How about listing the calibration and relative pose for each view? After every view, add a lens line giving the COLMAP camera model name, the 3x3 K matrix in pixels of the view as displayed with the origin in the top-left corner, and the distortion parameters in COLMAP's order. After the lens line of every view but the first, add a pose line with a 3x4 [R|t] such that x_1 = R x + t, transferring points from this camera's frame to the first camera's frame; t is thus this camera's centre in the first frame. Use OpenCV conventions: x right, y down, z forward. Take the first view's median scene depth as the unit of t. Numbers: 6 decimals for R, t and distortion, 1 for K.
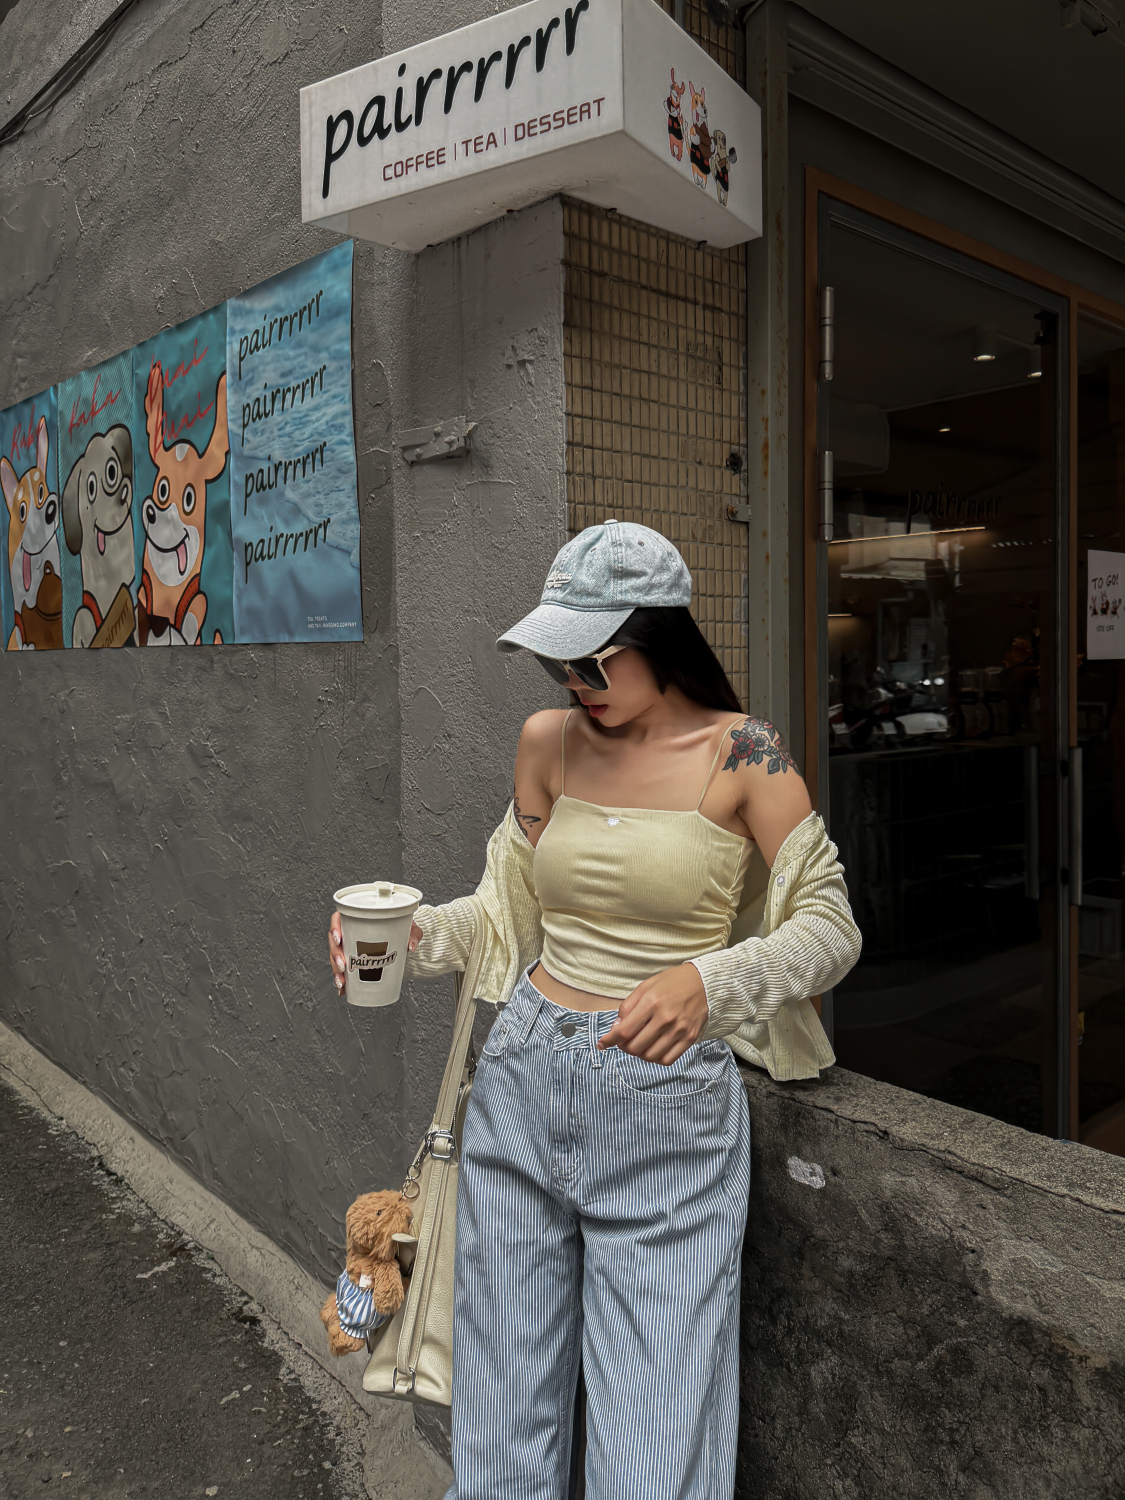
lens RADIAL K [[1153.4, 0, 609.0], [0, 1153.4, 684.8], [0, 0, 1]] dist [0.079325, -0.115073]
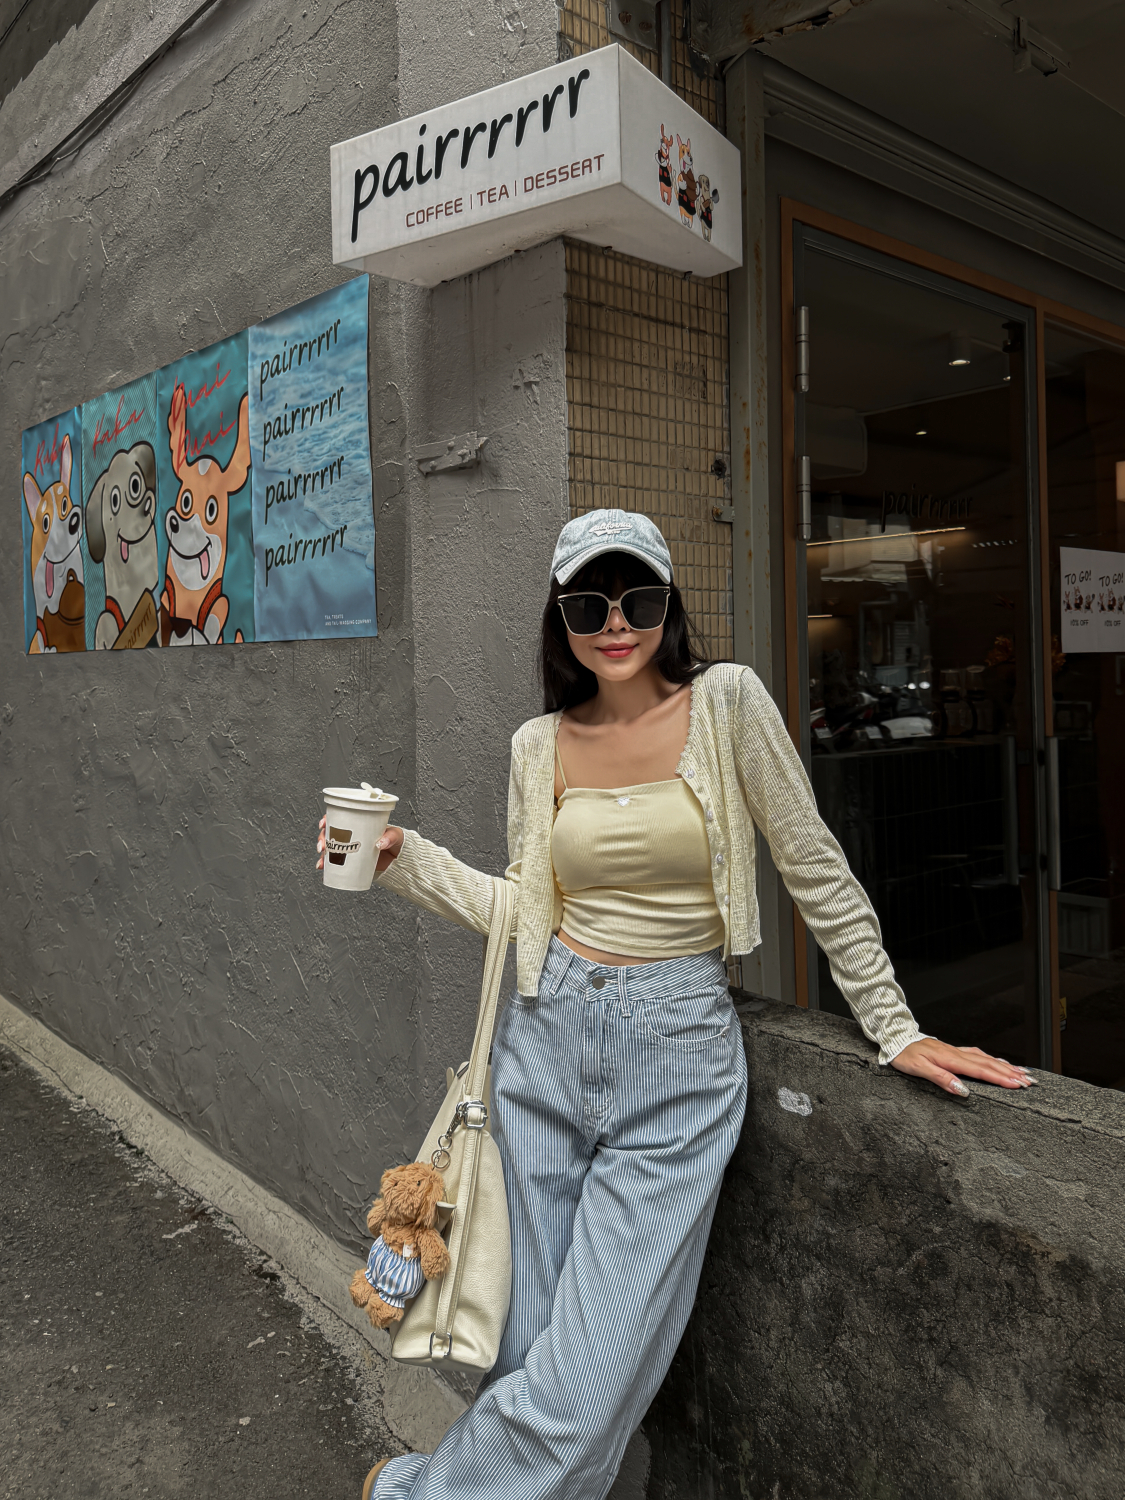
lens RADIAL K [[1152.5, 0, 541.3], [0, 1152.5, 650.3], [0, 0, 1]] dist [0.120620, -0.182868]
pose [[0.999171, -0.007839, -0.039959, -0.017182], [0.006400, 0.999331, -0.036021, 0.018679], [0.040215, 0.035735, 0.998552, -0.099184]]
